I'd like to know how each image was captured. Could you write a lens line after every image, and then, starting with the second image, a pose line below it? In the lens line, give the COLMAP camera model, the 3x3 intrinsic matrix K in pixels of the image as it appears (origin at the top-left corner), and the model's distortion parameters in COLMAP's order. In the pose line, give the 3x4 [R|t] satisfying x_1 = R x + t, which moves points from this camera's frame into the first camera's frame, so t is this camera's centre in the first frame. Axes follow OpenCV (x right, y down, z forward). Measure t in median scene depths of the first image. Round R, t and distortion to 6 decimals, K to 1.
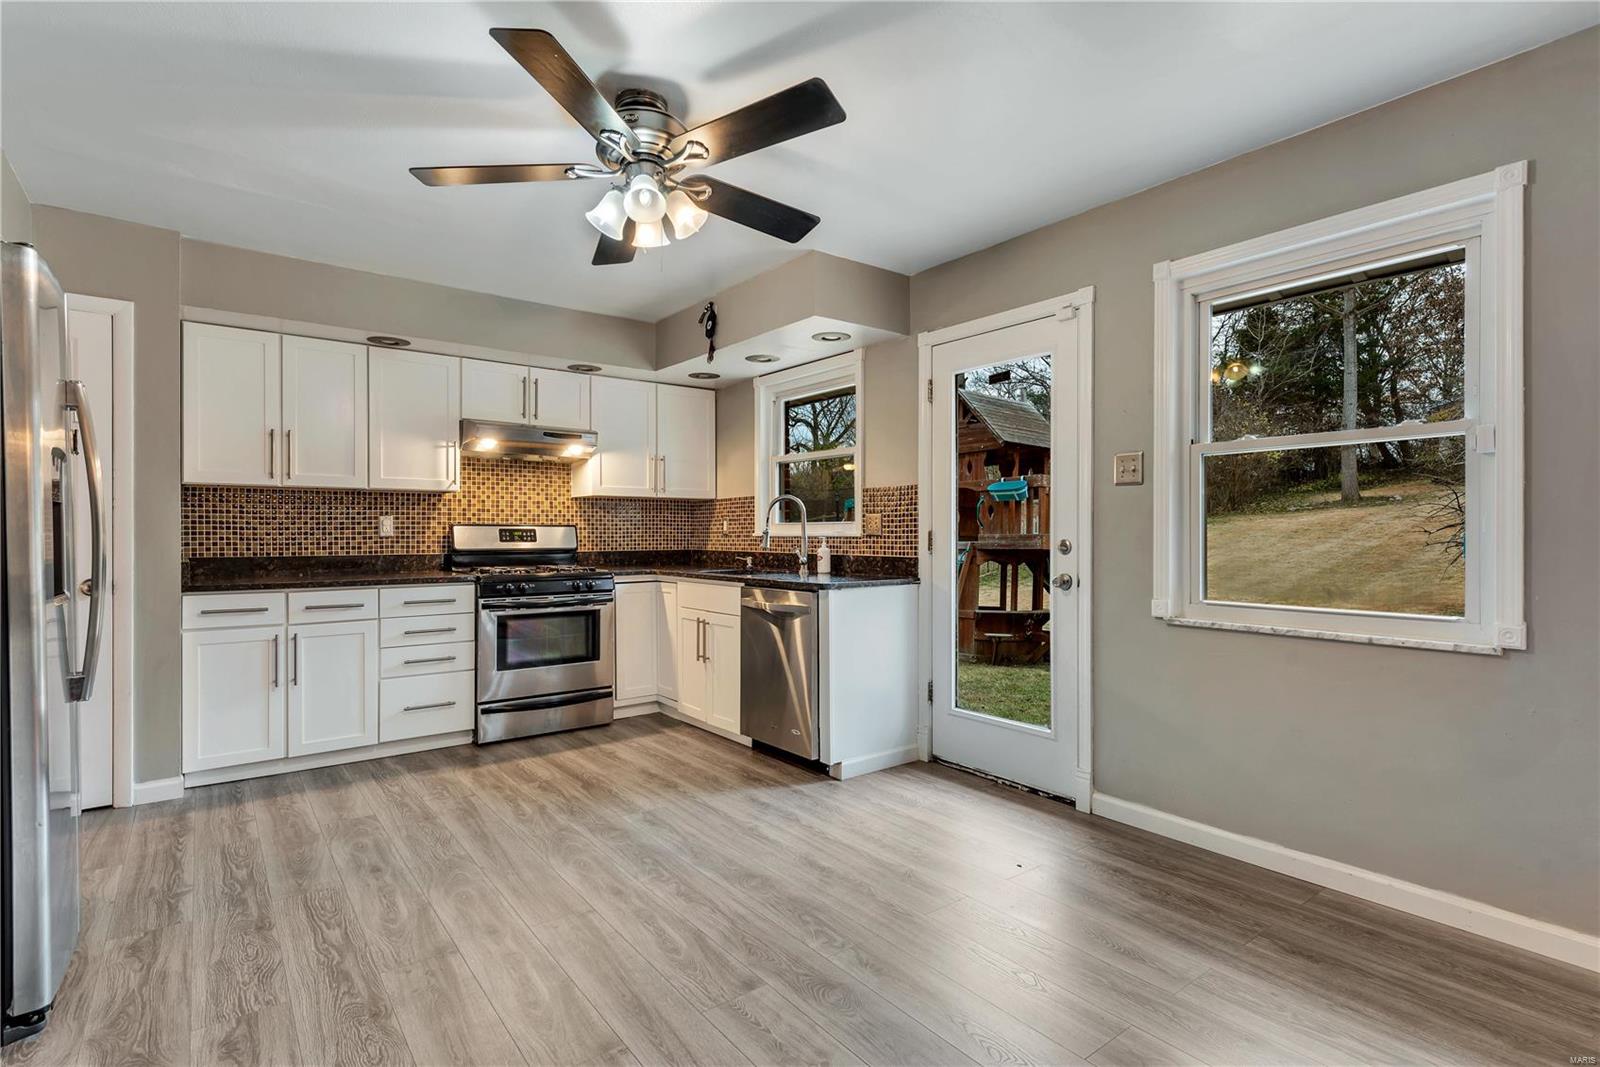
lens RADIAL K [[789.7, 0, 802.1], [0, 789.7, 531.8], [0, 0, 1]] dist [0.031326, -0.020143]
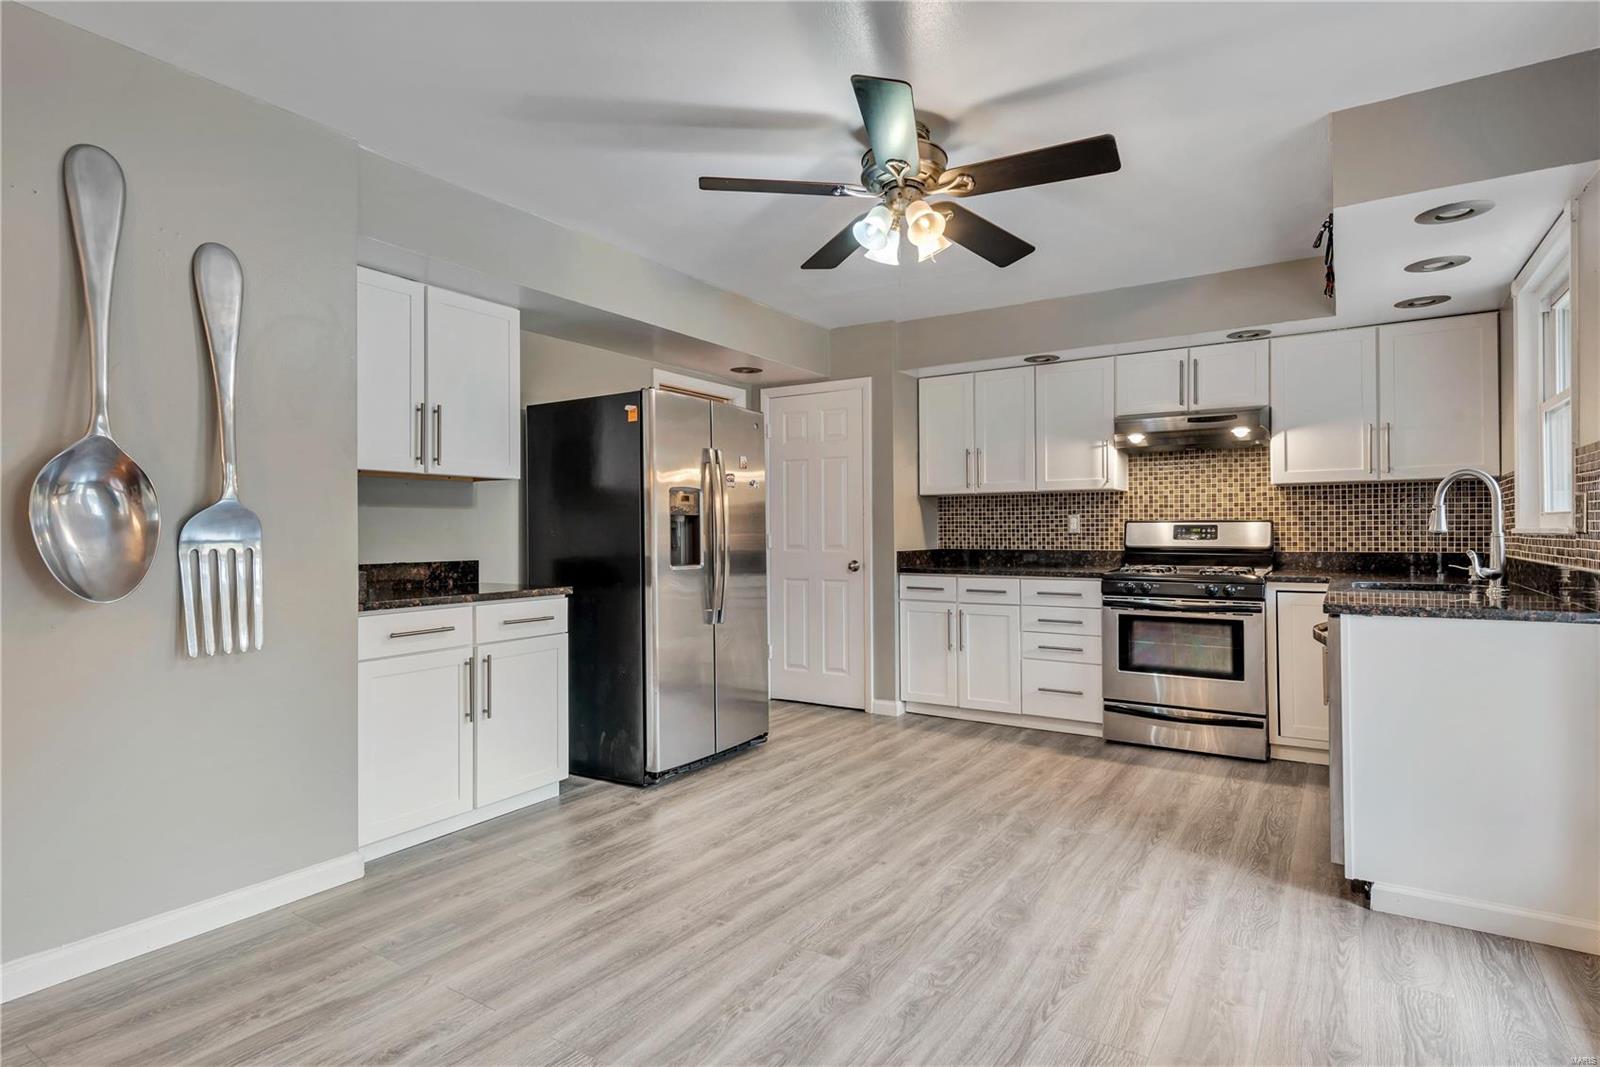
lens RADIAL K [[835.1, 0, 779.2], [0, 835.1, 526.4], [0, 0, 1]] dist [0.001347, -0.000610]
pose [[0.308505, -0.006267, -0.951202, 0.474084], [0.005918, 0.999972, -0.004669, -0.000570], [0.951204, -0.004189, 0.308533, 0.280220]]
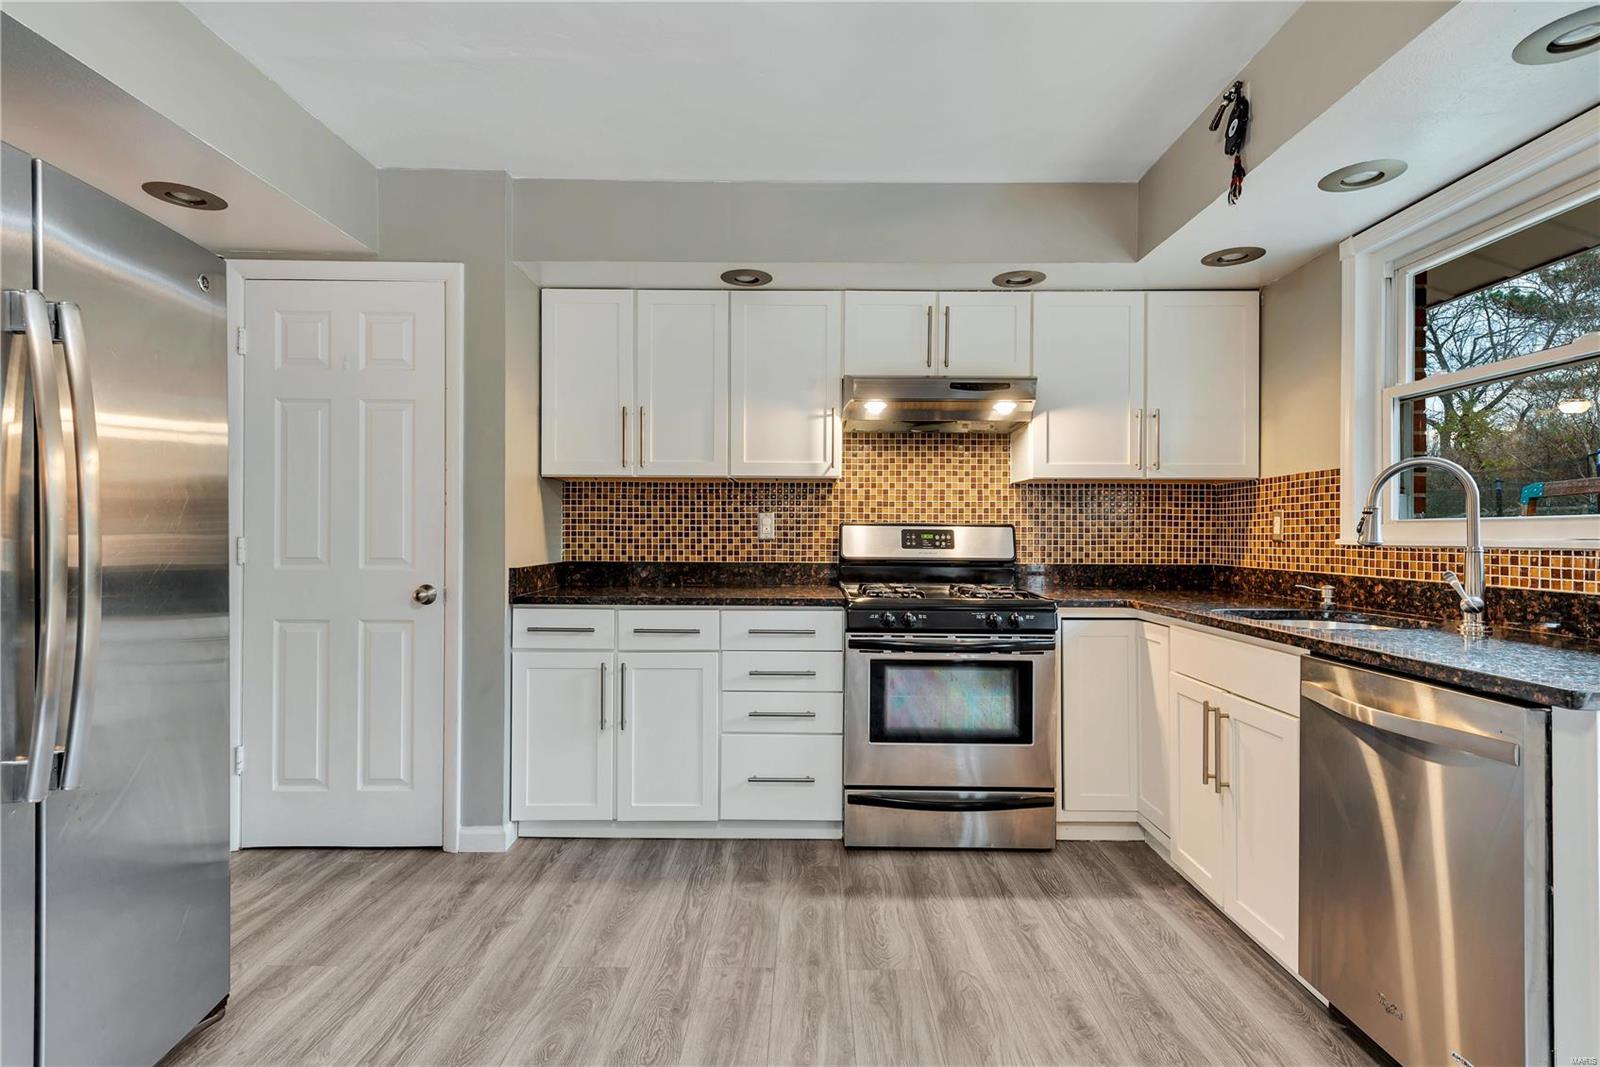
lens RADIAL K [[789.7, 0, 802.1], [0, 789.7, 531.8], [0, 0, 1]] dist [0.031326, -0.020143]
pose [[0.789879, 0.004152, -0.613248, -0.021155], [-0.005641, 0.999984, -0.000495, -0.001079], [0.613236, 0.003850, 0.789890, 0.437886]]
